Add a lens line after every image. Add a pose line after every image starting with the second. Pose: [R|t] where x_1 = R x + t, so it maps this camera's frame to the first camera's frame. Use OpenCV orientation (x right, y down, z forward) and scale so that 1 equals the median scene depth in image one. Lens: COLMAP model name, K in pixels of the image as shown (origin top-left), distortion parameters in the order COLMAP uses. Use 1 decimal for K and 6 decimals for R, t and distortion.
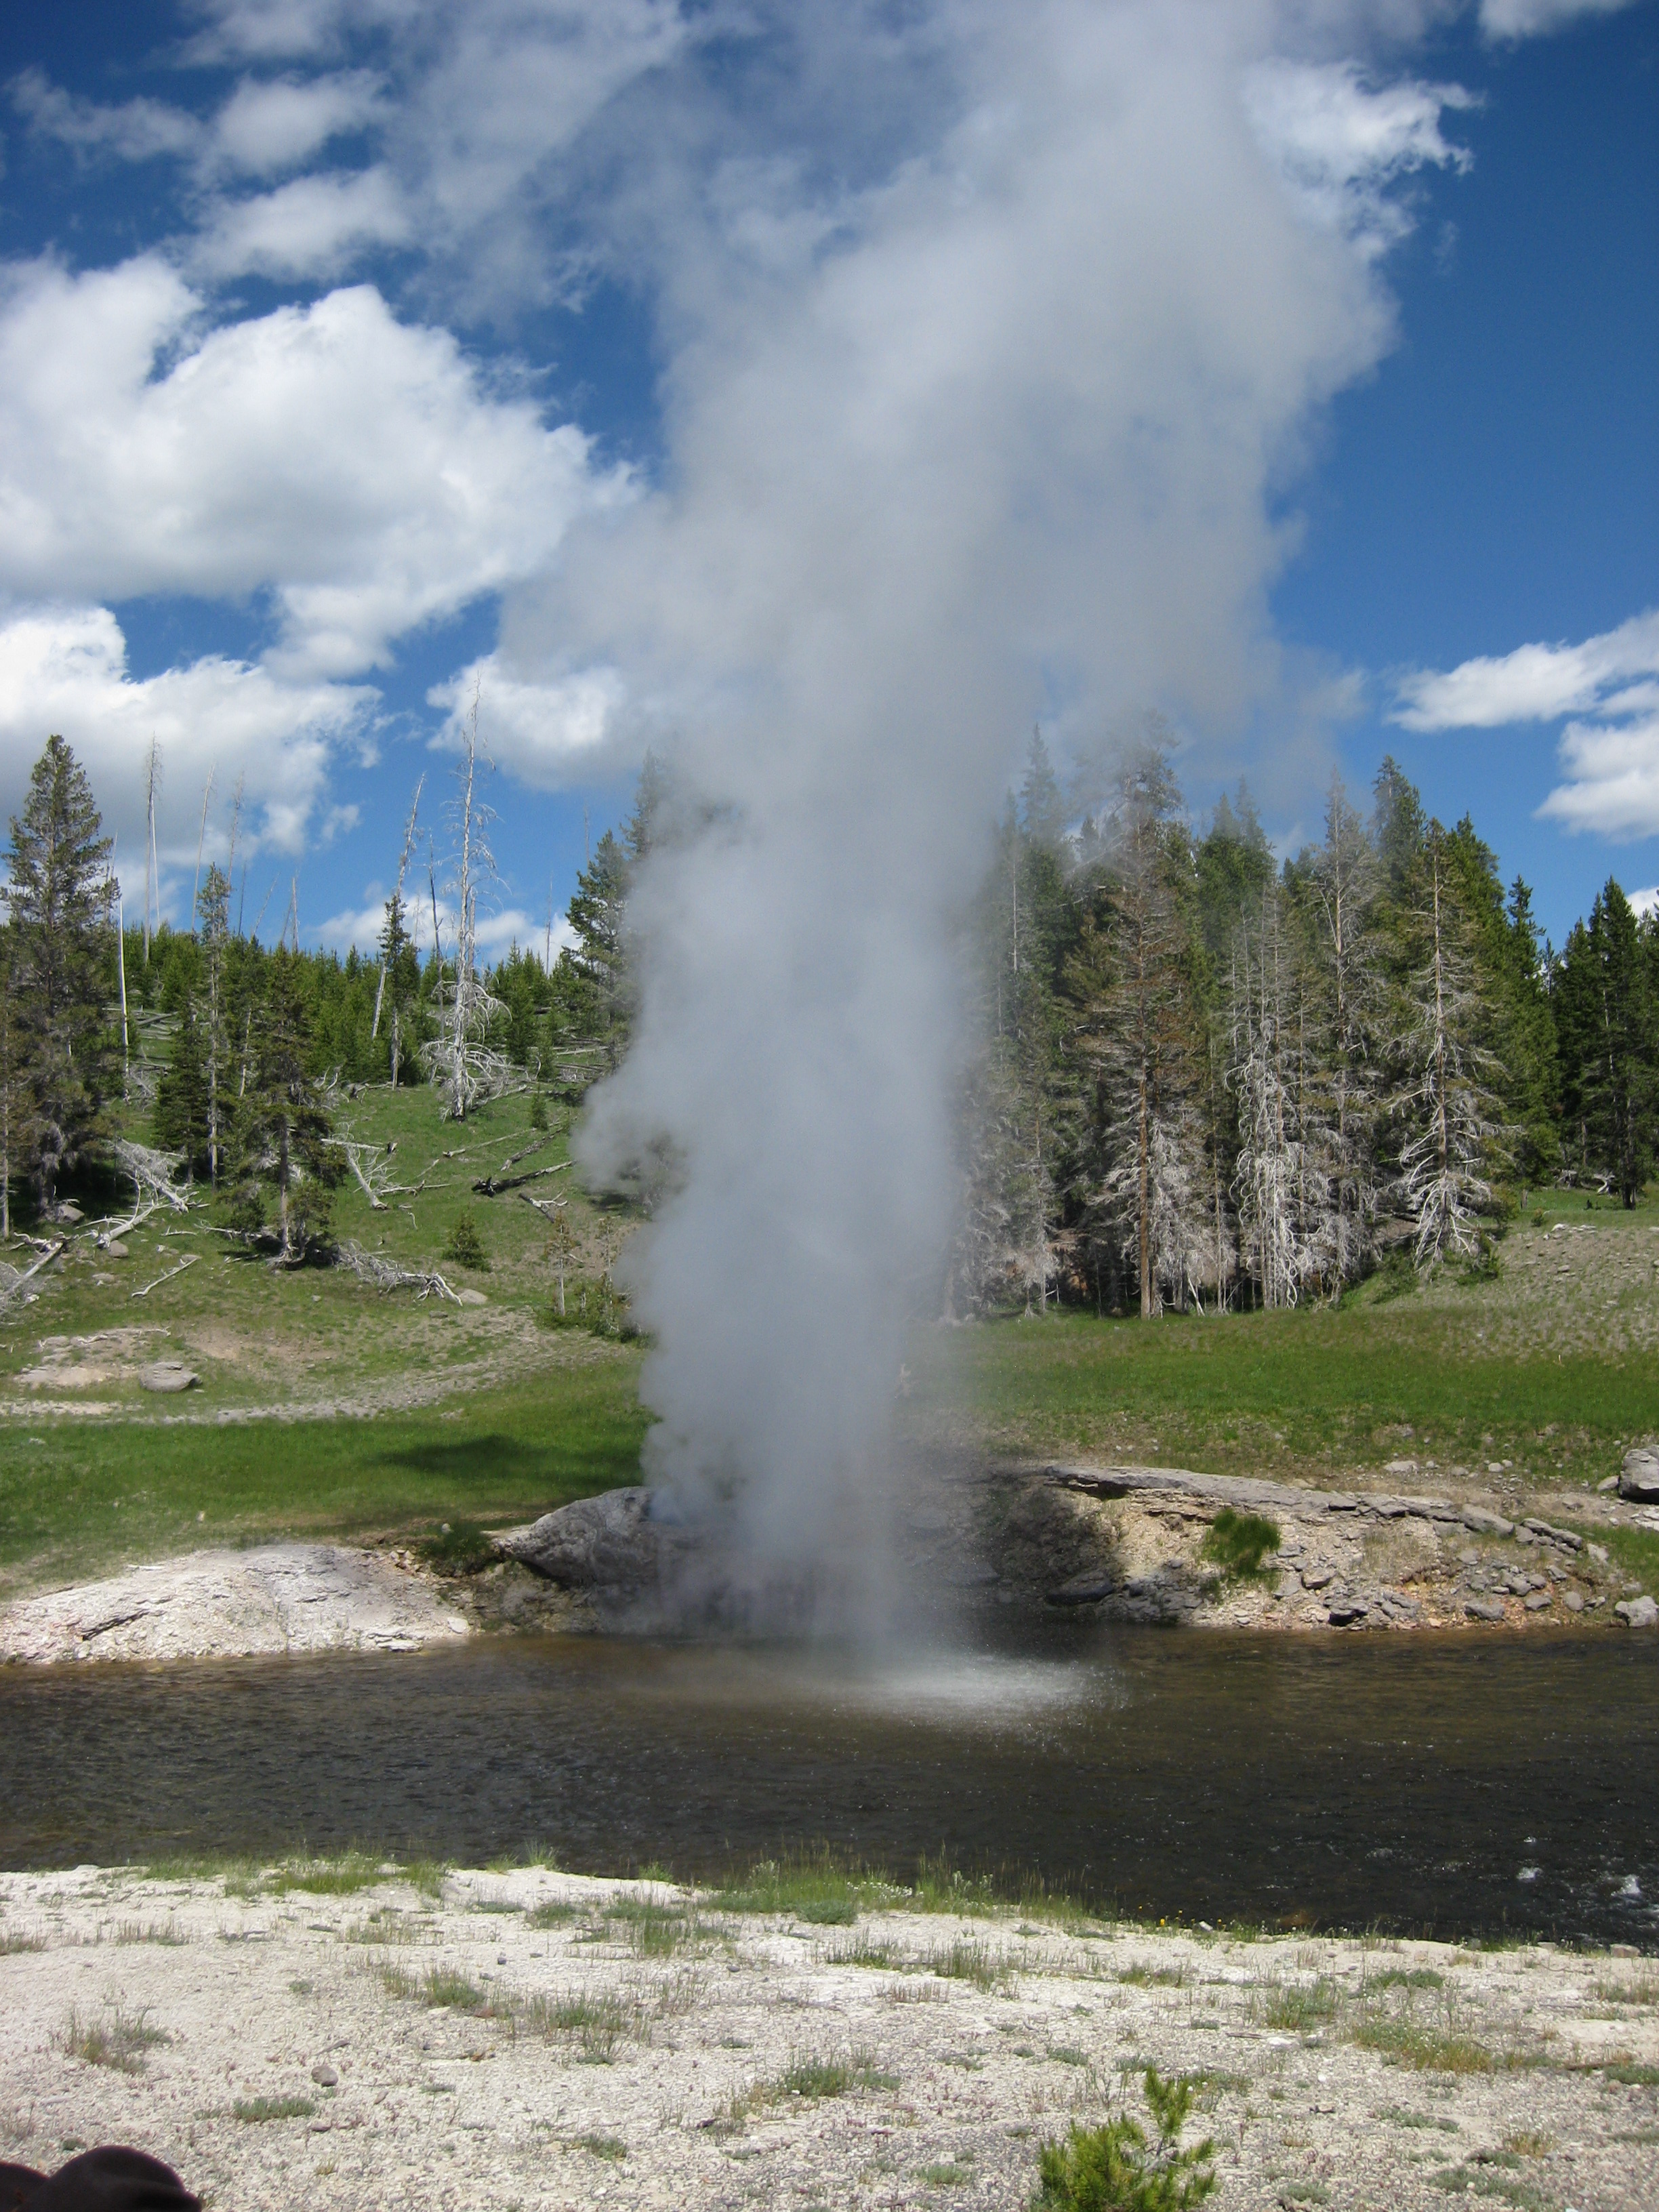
lens RADIAL K [[2466.0, 0, 851.0], [0, 2466.0, 1109.7], [0, 0, 1]] dist [-0.178978, 0.124151]
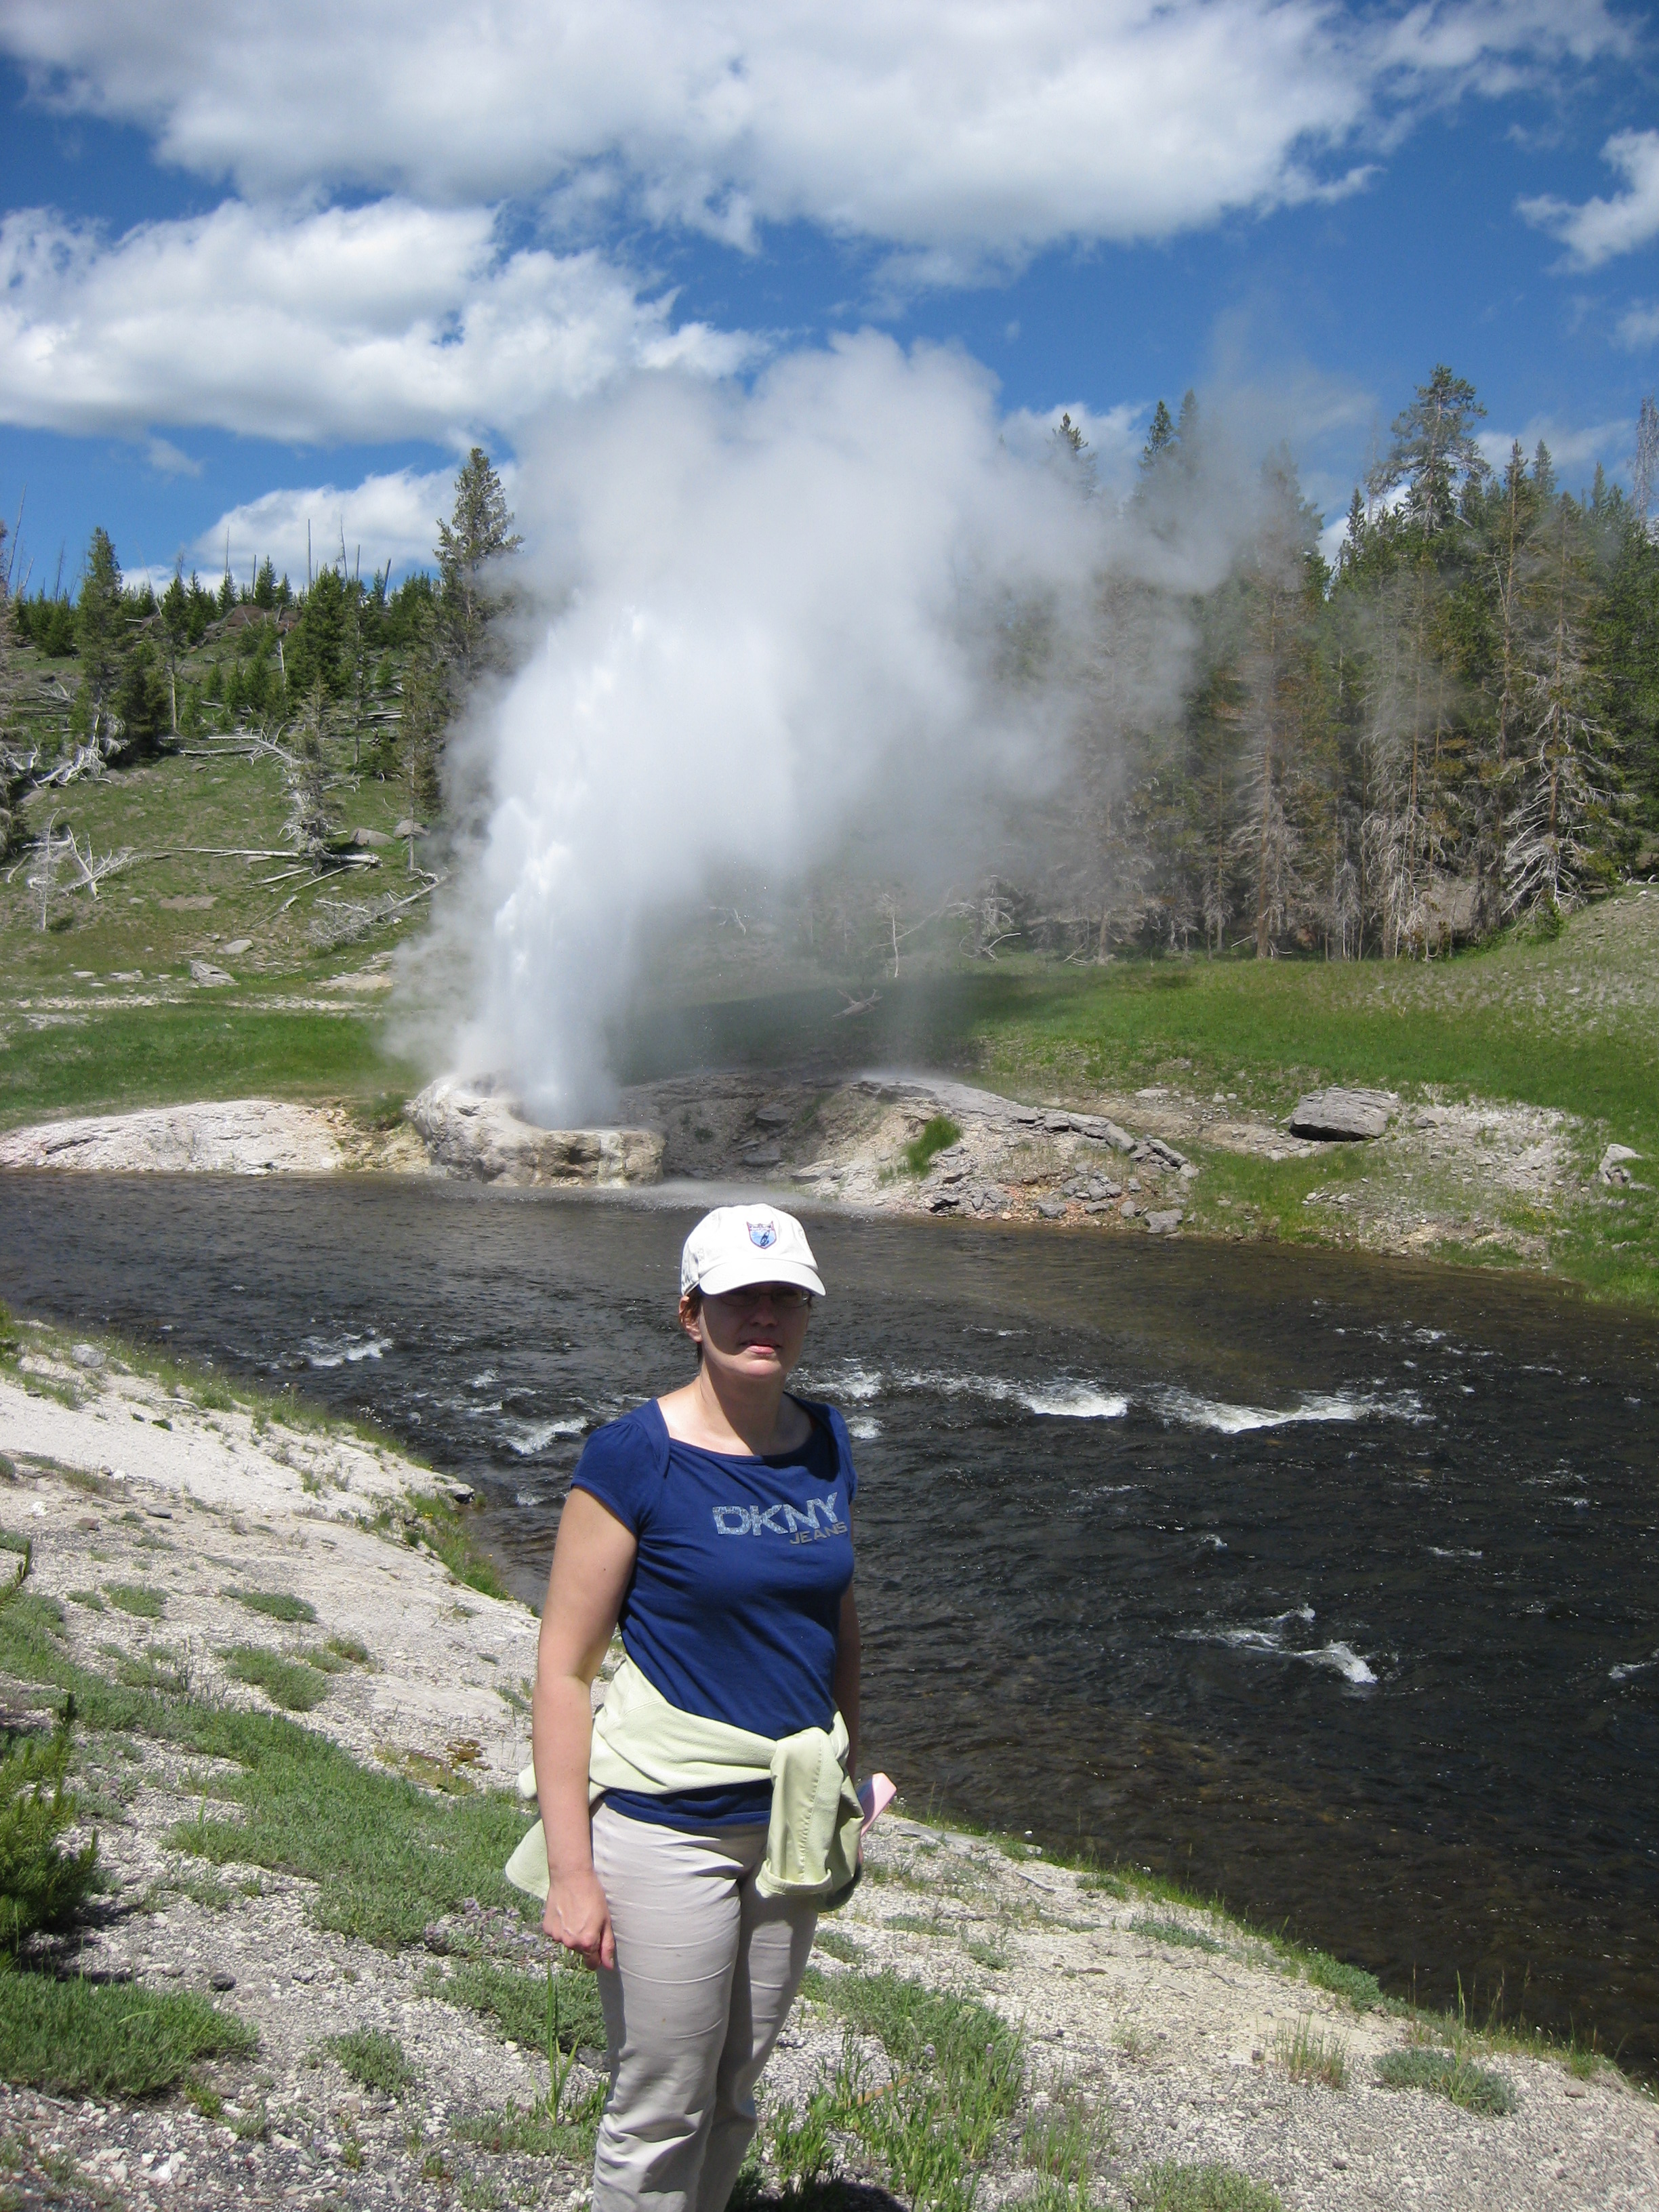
lens RADIAL K [[2466.0, 0, 851.0], [0, 2466.0, 1109.7], [0, 0, 1]] dist [-0.178978, 0.124151]
pose [[0.928108, 0.057108, -0.367904, 0.382962], [-0.003541, 0.989475, 0.144659, -0.009093], [0.372293, -0.132957, 0.918542, -0.082459]]
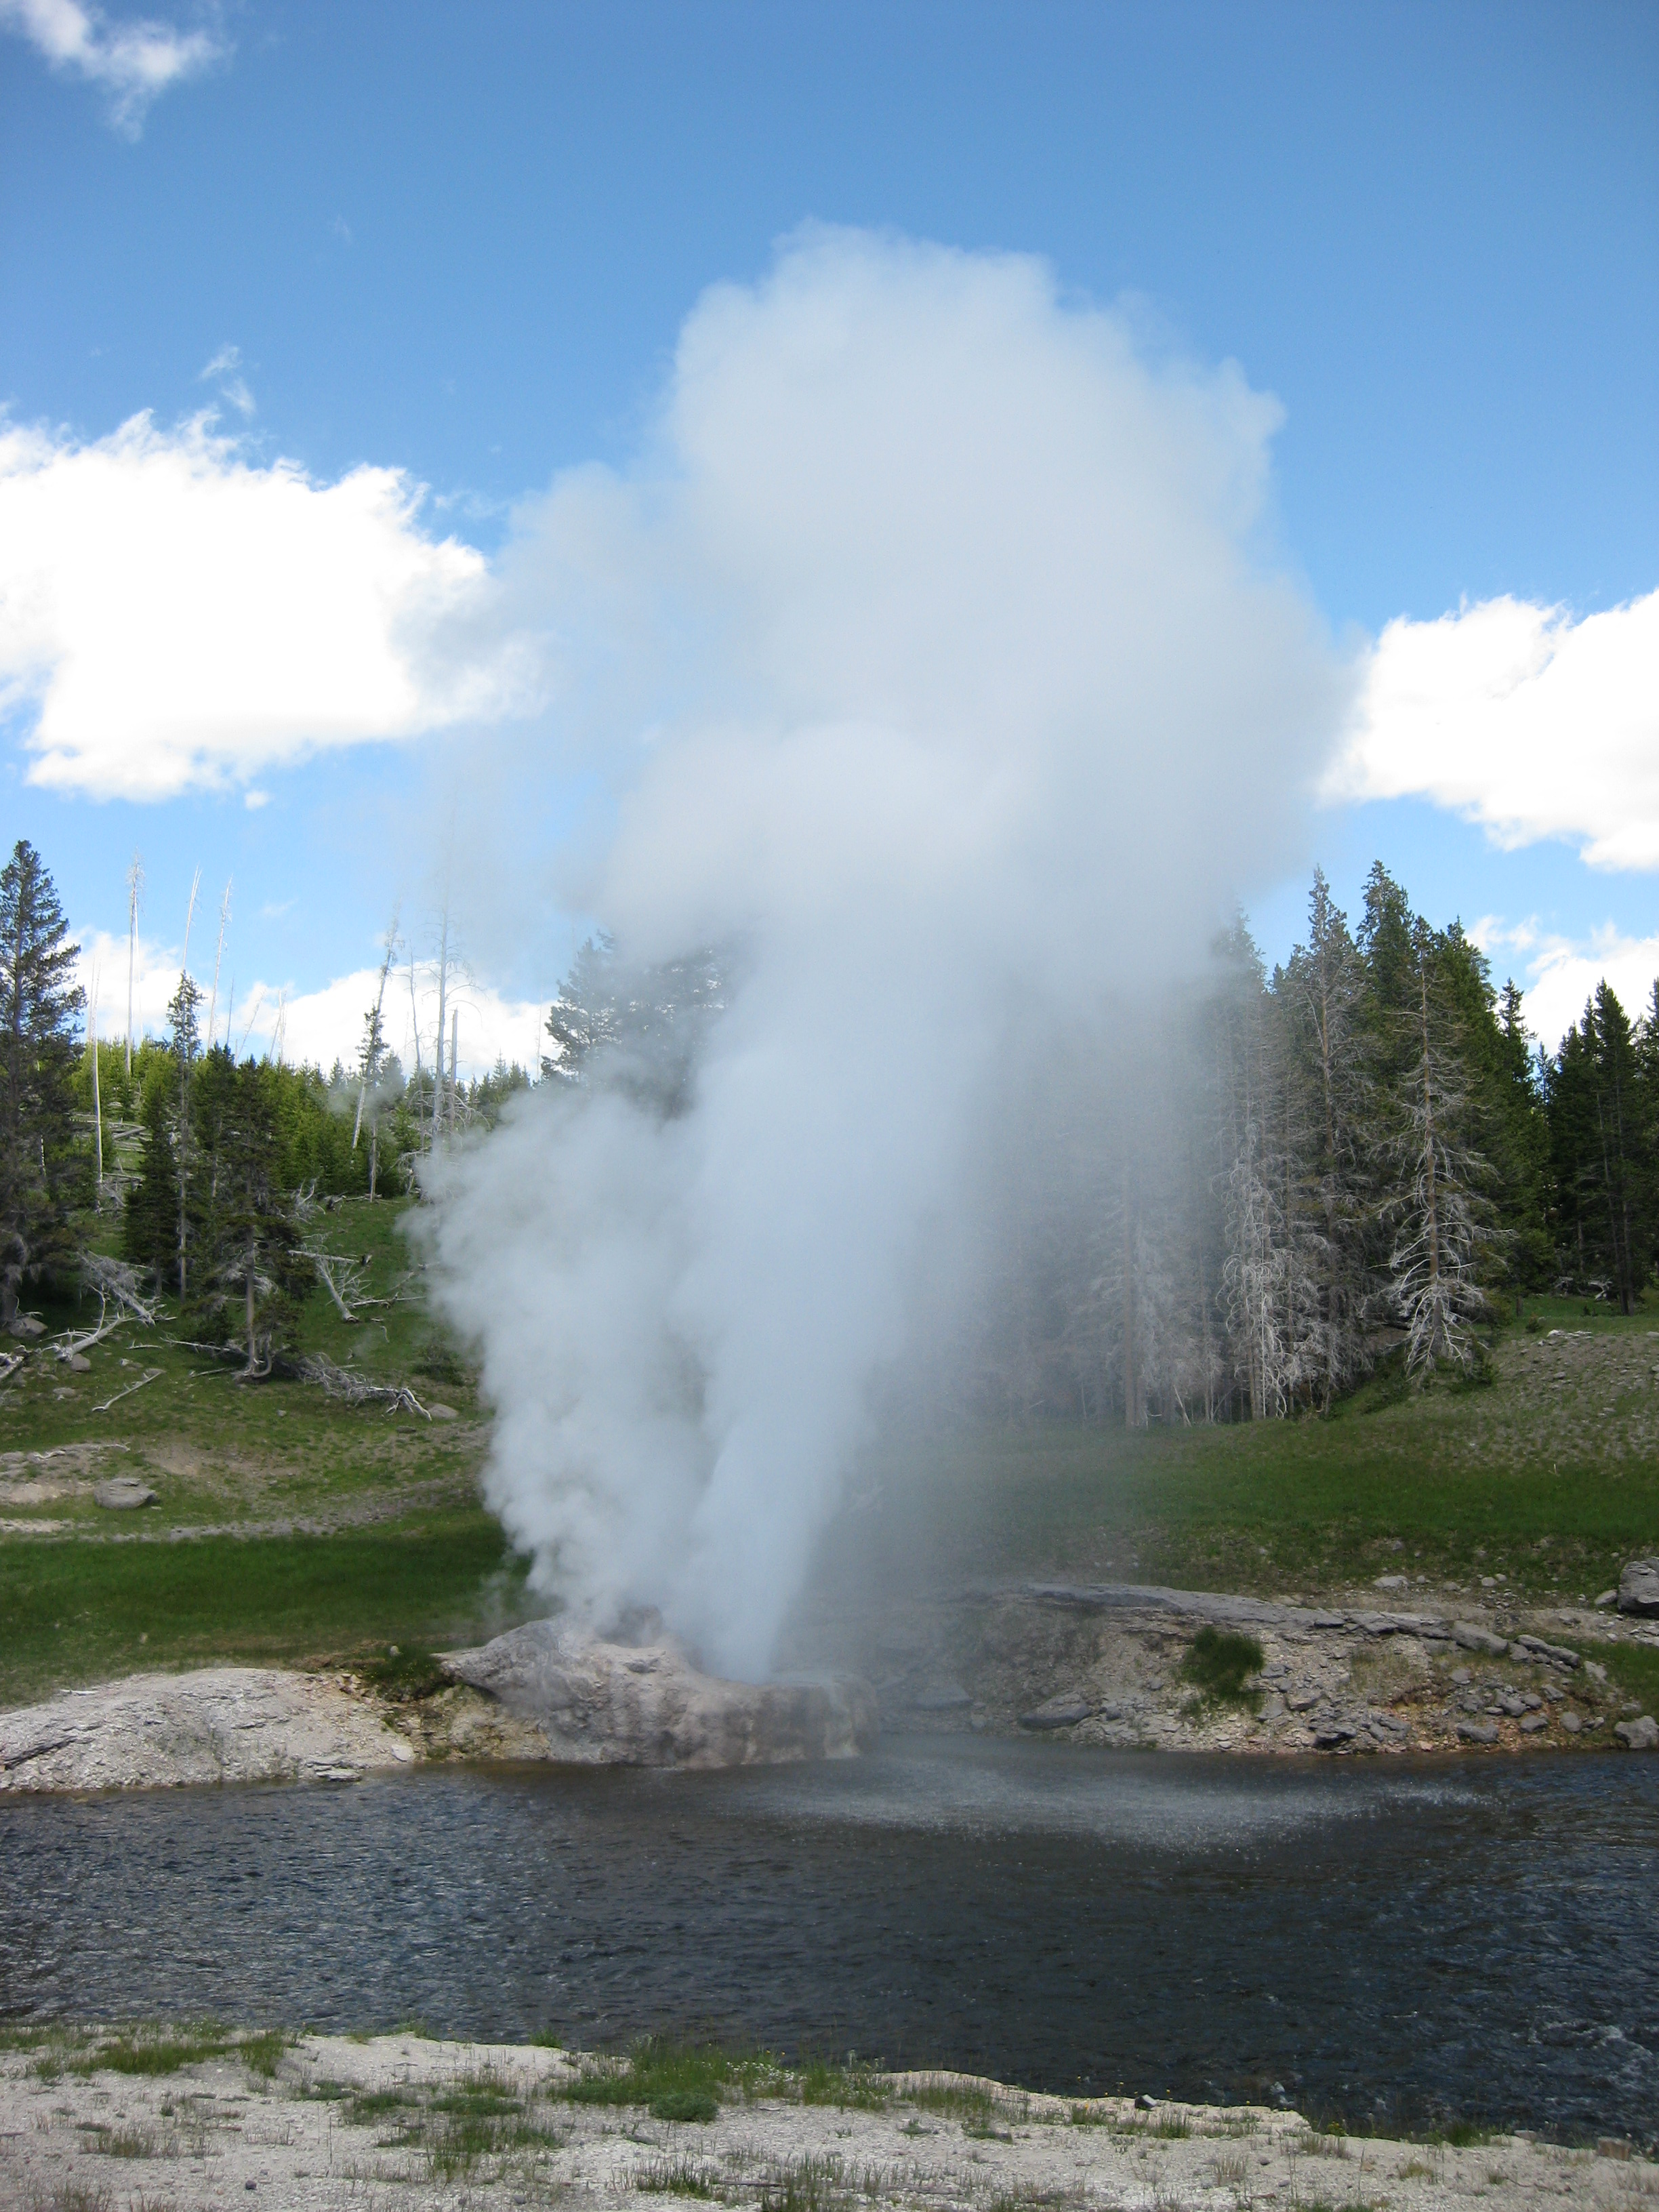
lens RADIAL K [[2469.9, 0, 848.9], [0, 2469.9, 1100.2], [0, 0, 1]] dist [-0.182692, 0.144487]
pose [[0.999988, -0.004810, 0.000349, 0.009317], [0.004821, 0.998717, -0.050412, 0.002970], [-0.000106, 0.050413, 0.998728, 0.023231]]
